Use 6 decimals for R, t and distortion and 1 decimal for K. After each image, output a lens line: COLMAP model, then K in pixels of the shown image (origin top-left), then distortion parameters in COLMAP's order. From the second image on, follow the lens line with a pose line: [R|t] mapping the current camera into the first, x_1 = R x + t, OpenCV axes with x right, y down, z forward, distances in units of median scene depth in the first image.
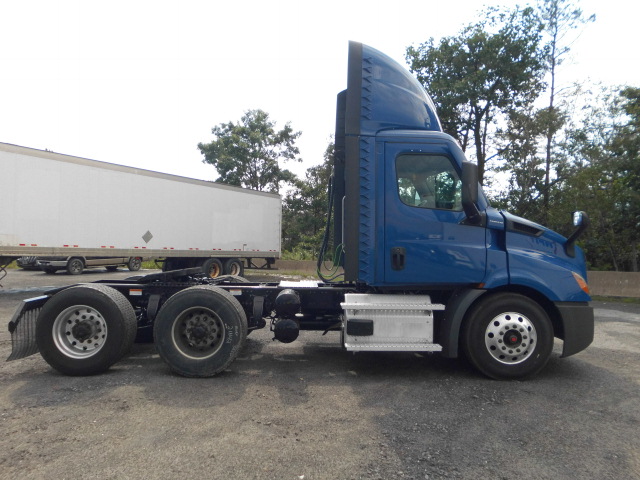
lens RADIAL K [[485.1, 0, 322.5], [0, 485.1, 240.6], [0, 0, 1]] dist [-0.004180, 0.008667]
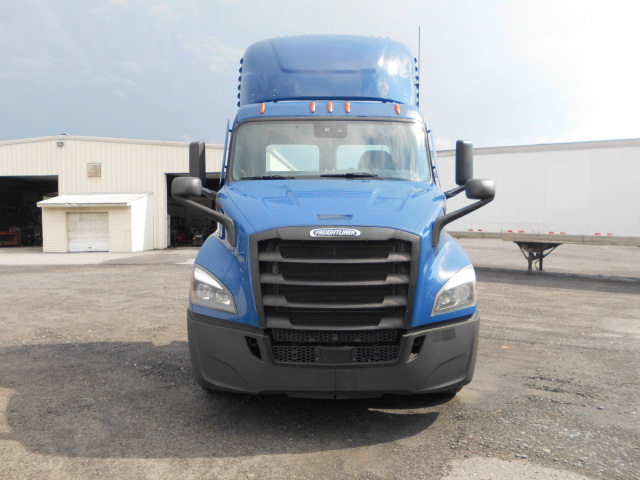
lens RADIAL K [[485.1, 0, 322.4], [0, 485.1, 238.4], [0, 0, 1]] dist [-0.004180, 0.008667]
pose [[-0.020847, 0.014918, -0.999671, 1.399497], [-0.003497, 0.999881, 0.014994, 0.018102], [0.999777, 0.003809, -0.020792, 1.381253]]
